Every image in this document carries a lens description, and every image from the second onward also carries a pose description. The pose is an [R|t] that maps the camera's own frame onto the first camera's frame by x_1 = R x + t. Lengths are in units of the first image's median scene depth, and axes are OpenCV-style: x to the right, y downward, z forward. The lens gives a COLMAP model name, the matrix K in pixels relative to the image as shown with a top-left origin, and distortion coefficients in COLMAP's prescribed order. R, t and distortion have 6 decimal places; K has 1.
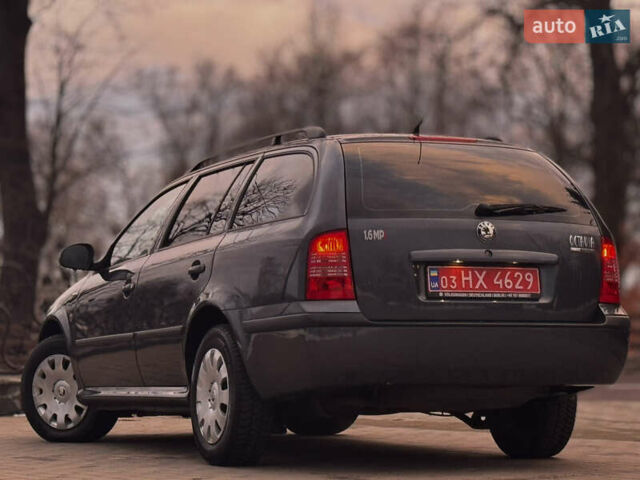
lens RADIAL K [[1929.2, 0, 320.0], [0, 1929.2, 240.0], [0, 0, 1]] dist [0.071024, -0.143818]
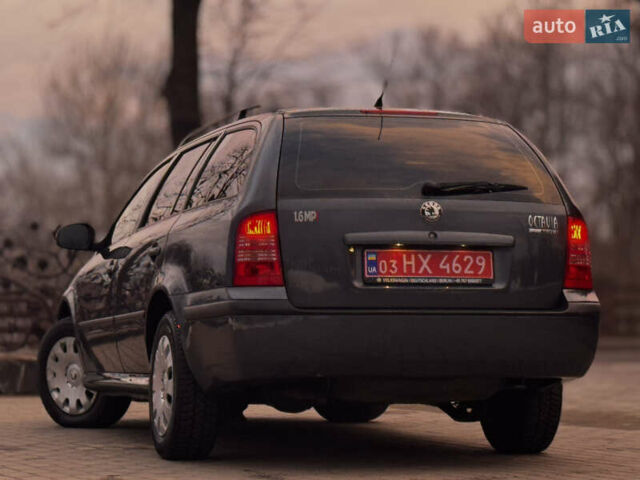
lens RADIAL K [[1929.2, 0, 320.0], [0, 1929.2, 240.0], [0, 0, 1]] dist [0.071024, -0.143818]
pose [[0.992711, -0.002725, -0.120488, 0.141878], [0.004716, 0.999857, 0.016244, -0.006108], [0.120426, -0.016694, 0.992582, 0.072726]]
